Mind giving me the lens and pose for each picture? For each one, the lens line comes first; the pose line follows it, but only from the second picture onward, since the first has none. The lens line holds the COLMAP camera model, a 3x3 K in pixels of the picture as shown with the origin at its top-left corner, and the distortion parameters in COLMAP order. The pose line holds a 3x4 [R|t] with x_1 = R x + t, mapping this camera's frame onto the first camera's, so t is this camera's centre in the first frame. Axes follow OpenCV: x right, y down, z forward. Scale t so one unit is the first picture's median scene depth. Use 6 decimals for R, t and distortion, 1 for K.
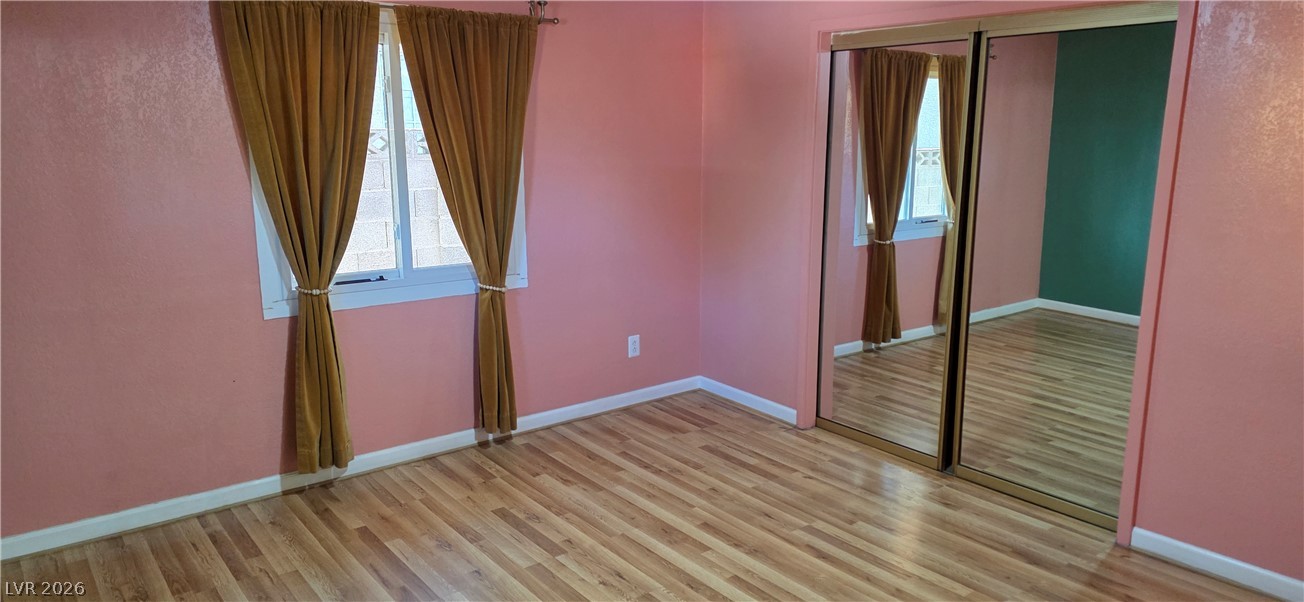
lens RADIAL K [[873.7, 0, 669.5], [0, 873.7, 300.8], [0, 0, 1]] dist [0.079110, -0.098490]
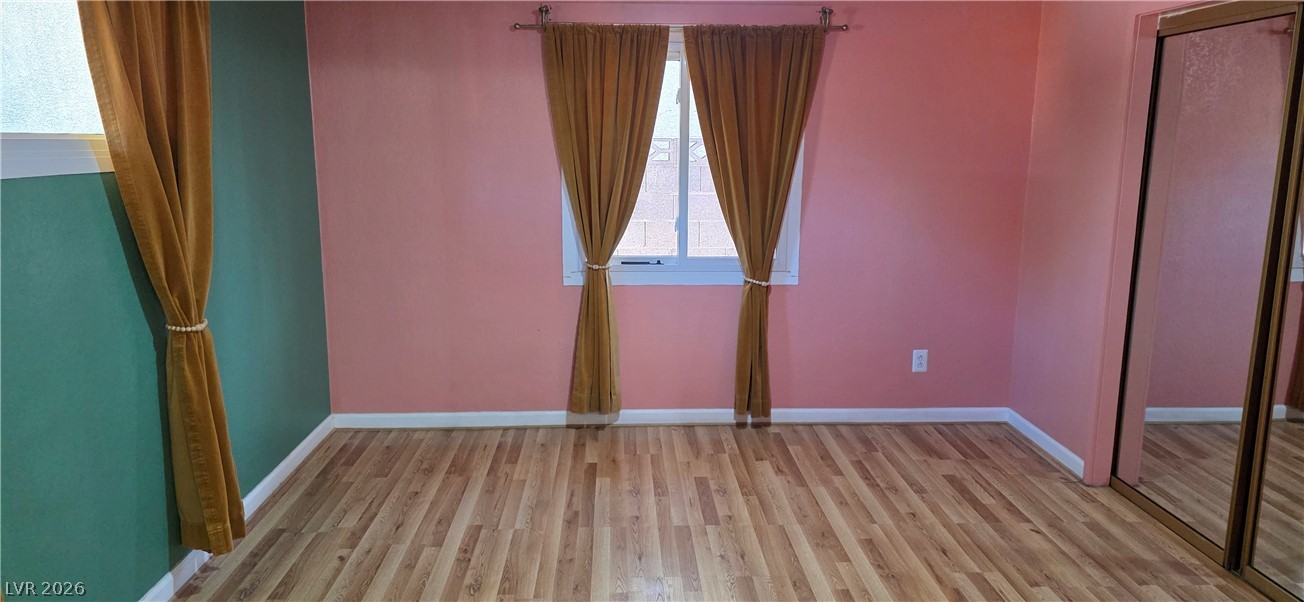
lens RADIAL K [[878.2, 0, 652.0], [0, 878.2, 301.0], [0, 0, 1]] dist [0.089369, -0.104726]
pose [[0.802527, 0.107789, -0.586798, 0.344681], [-0.119562, 0.992648, 0.018822, 0.004564], [0.584513, 0.055054, 0.809514, 0.055576]]
